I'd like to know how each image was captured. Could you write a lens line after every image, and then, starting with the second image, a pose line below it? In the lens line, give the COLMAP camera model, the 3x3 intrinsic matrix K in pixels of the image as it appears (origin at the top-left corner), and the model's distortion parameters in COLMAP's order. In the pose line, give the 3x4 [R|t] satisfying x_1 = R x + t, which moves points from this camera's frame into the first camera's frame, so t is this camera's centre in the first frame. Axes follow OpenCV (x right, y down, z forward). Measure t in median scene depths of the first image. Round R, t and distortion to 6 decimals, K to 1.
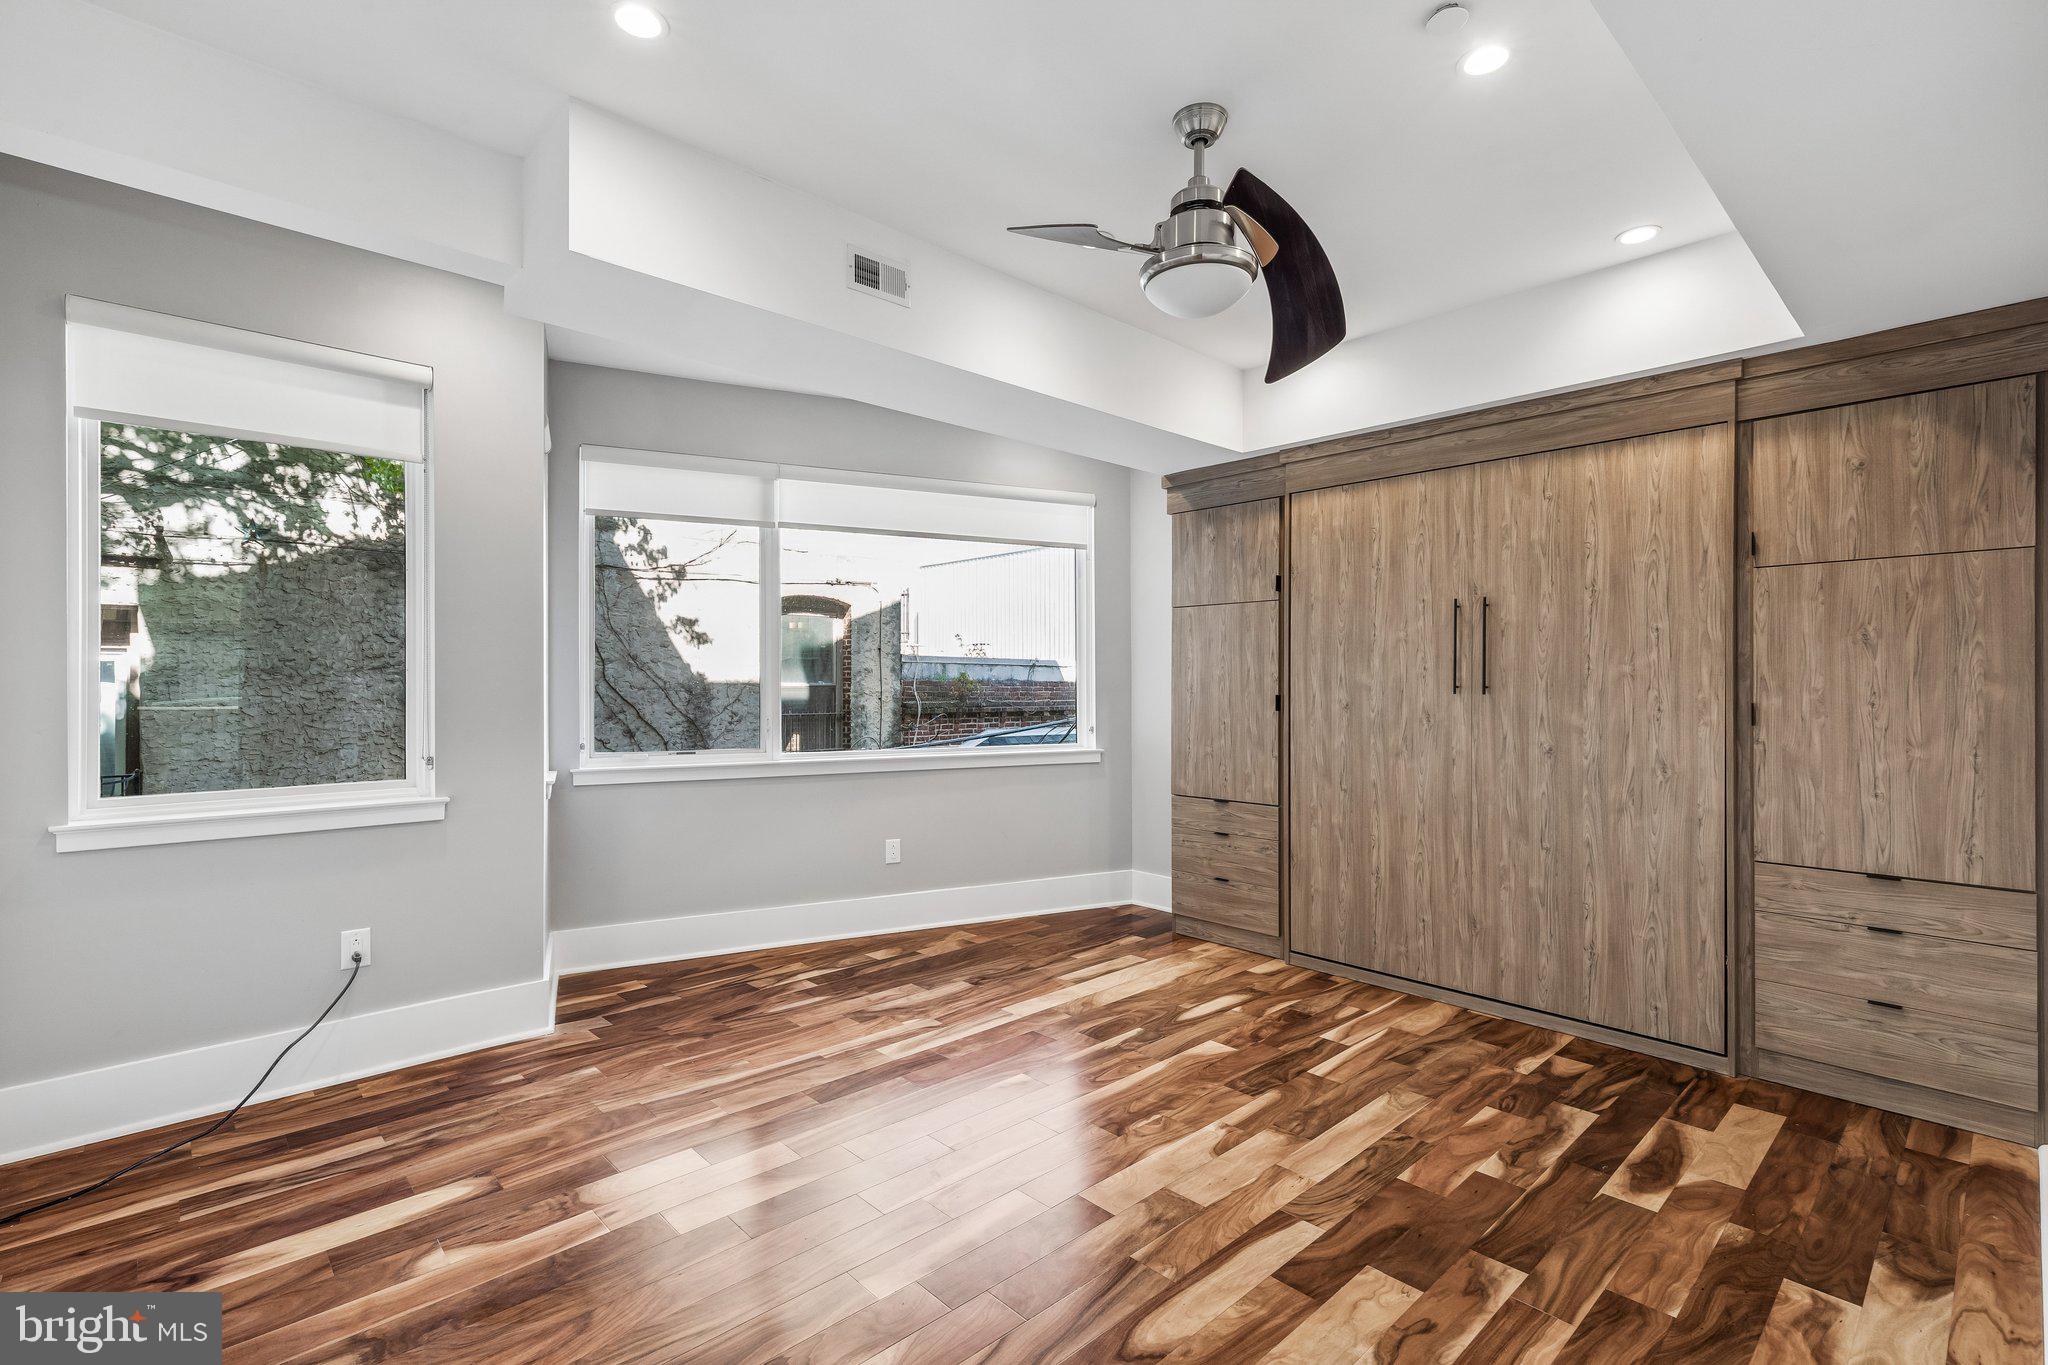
lens RADIAL K [[942.1, 0, 1055.3], [0, 942.1, 677.8], [0, 0, 1]] dist [0.011030, -0.000203]
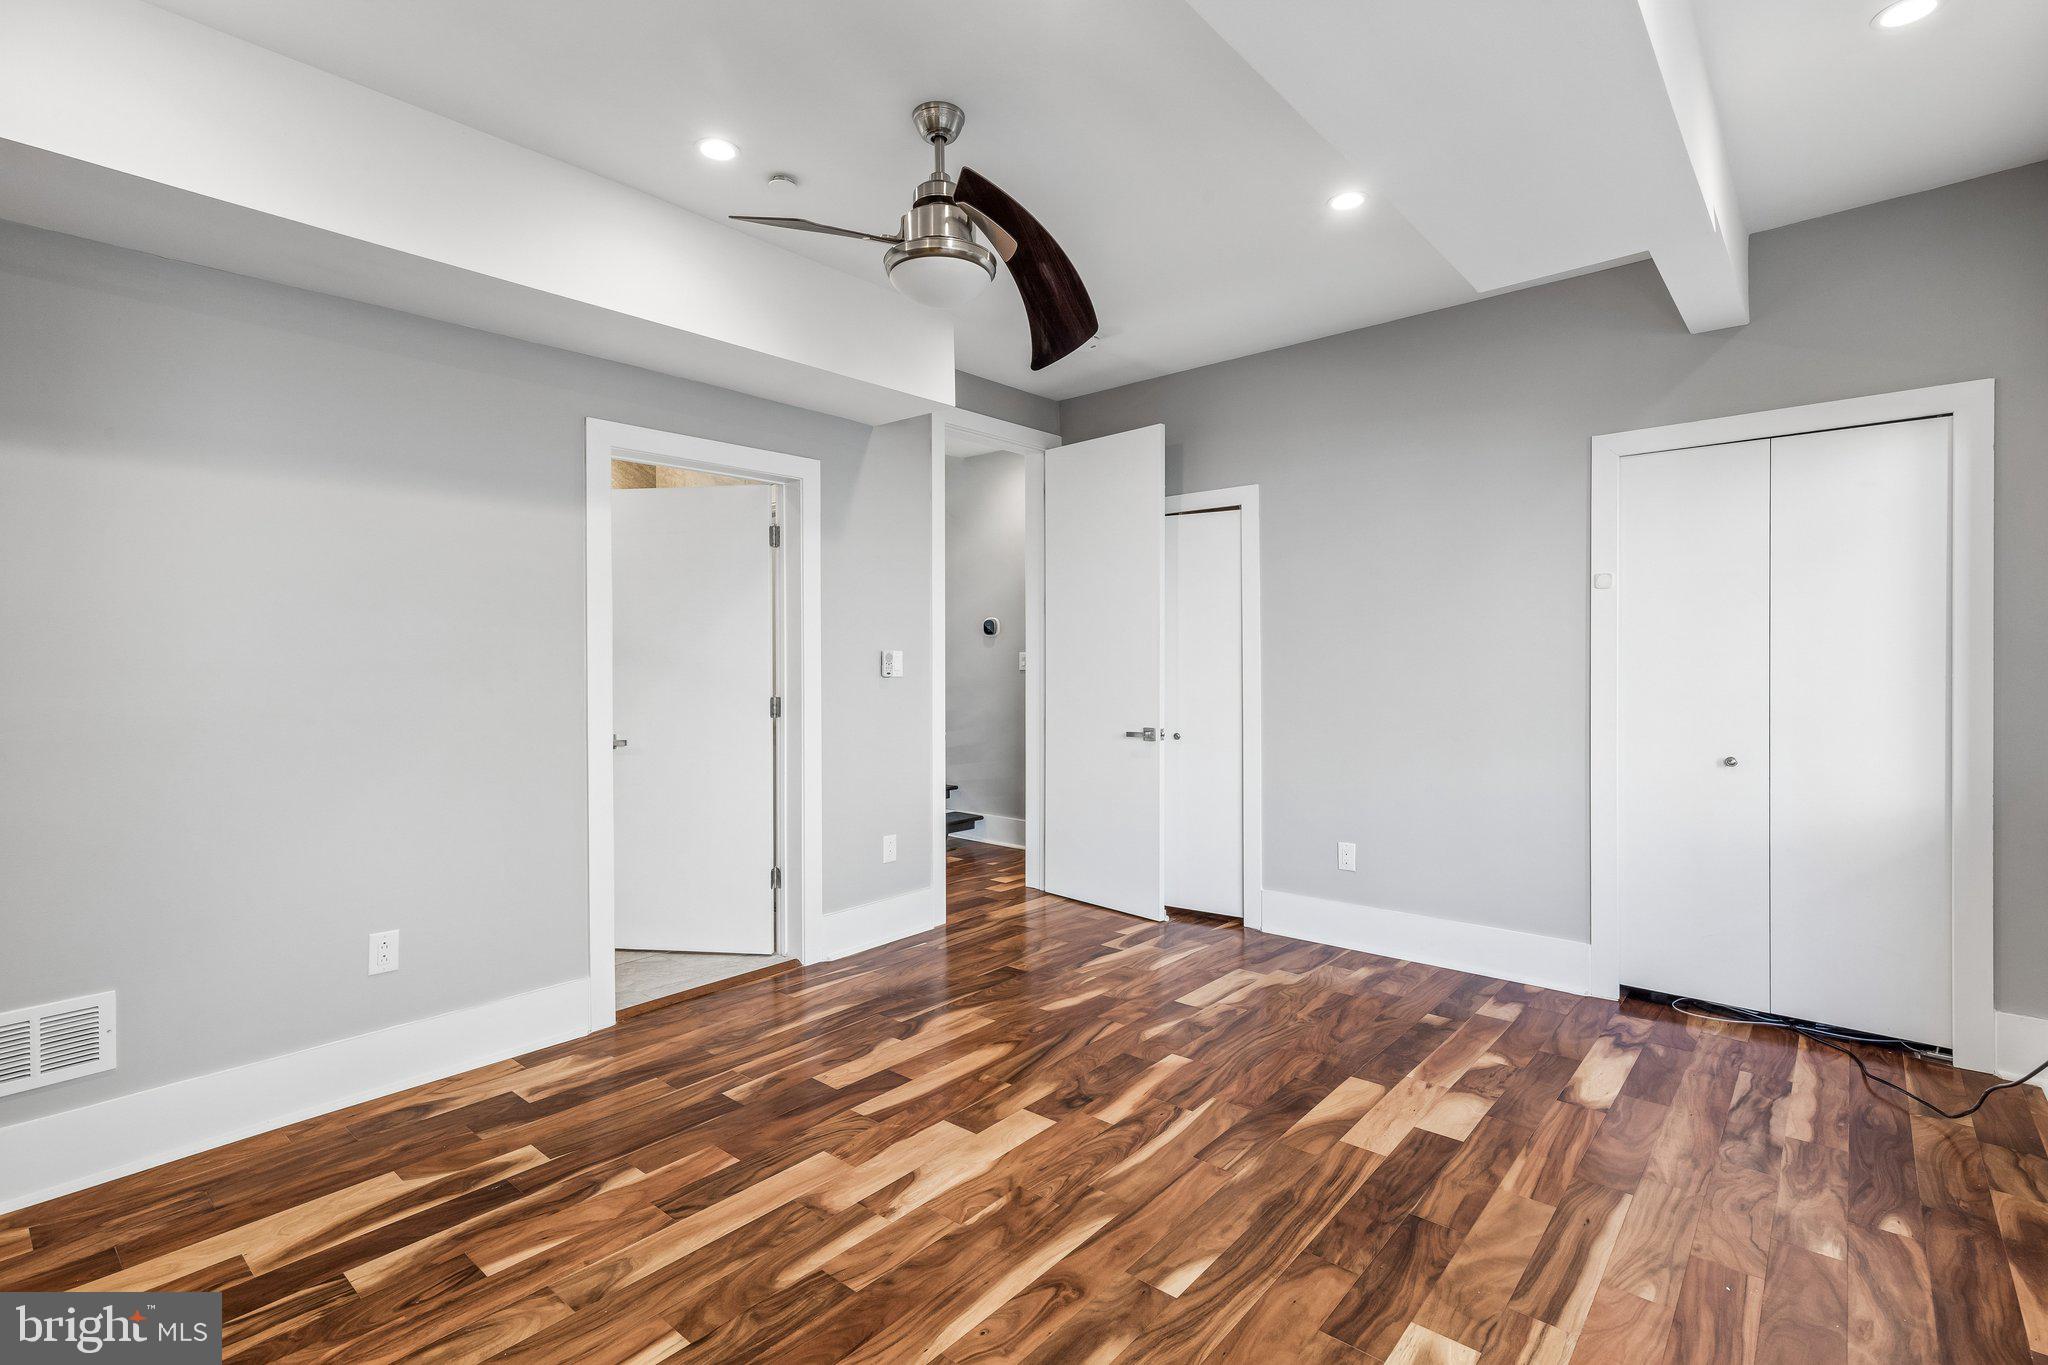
lens RADIAL K [[942.1, 0, 1055.3], [0, 942.1, 677.8], [0, 0, 1]] dist [0.011030, -0.000203]
pose [[-0.994676, 0.006498, -0.102843, 0.130796], [0.005420, 0.999927, 0.010760, 0.013364], [0.102906, 0.010145, -0.994639, 2.013583]]
